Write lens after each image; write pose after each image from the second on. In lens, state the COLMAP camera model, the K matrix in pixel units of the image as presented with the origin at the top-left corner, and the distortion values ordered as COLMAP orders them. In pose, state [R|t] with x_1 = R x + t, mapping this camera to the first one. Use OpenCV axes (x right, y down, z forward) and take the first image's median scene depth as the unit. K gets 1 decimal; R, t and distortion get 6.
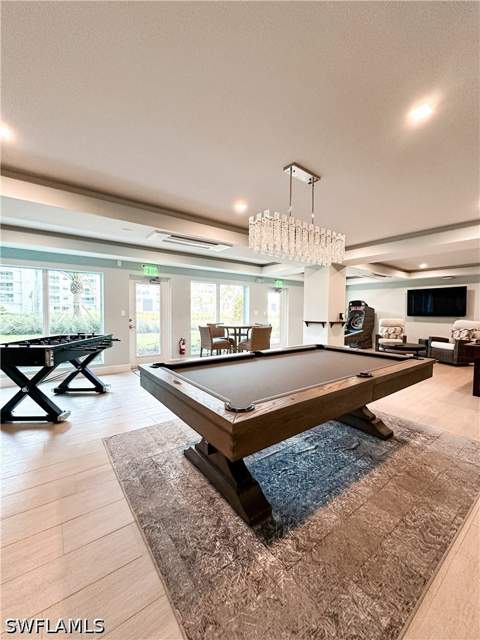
lens RADIAL K [[256.8, 0, 240.0], [0, 256.8, 320.0], [0, 0, 1]] dist [0.000502, 0.000016]
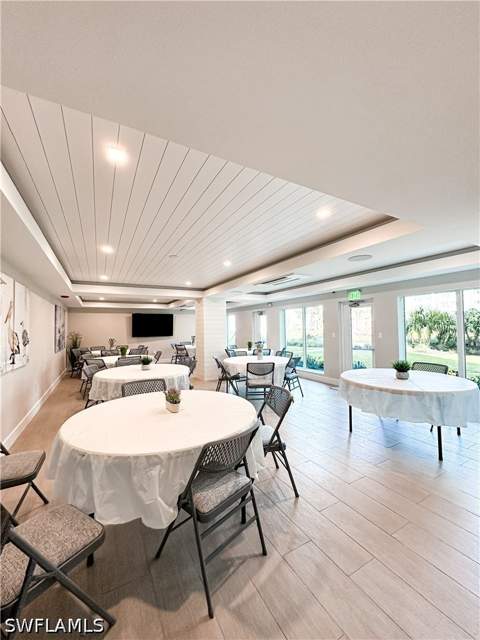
lens RADIAL K [[256.8, 0, 240.0], [0, 256.8, 320.0], [0, 0, 1]] dist [0.000502, 0.000016]
pose [[-0.140347, -0.046940, -0.988989, 1.001366], [-0.024069, 0.998742, -0.043987, -0.032513], [0.989810, 0.017630, -0.141301, 0.854120]]
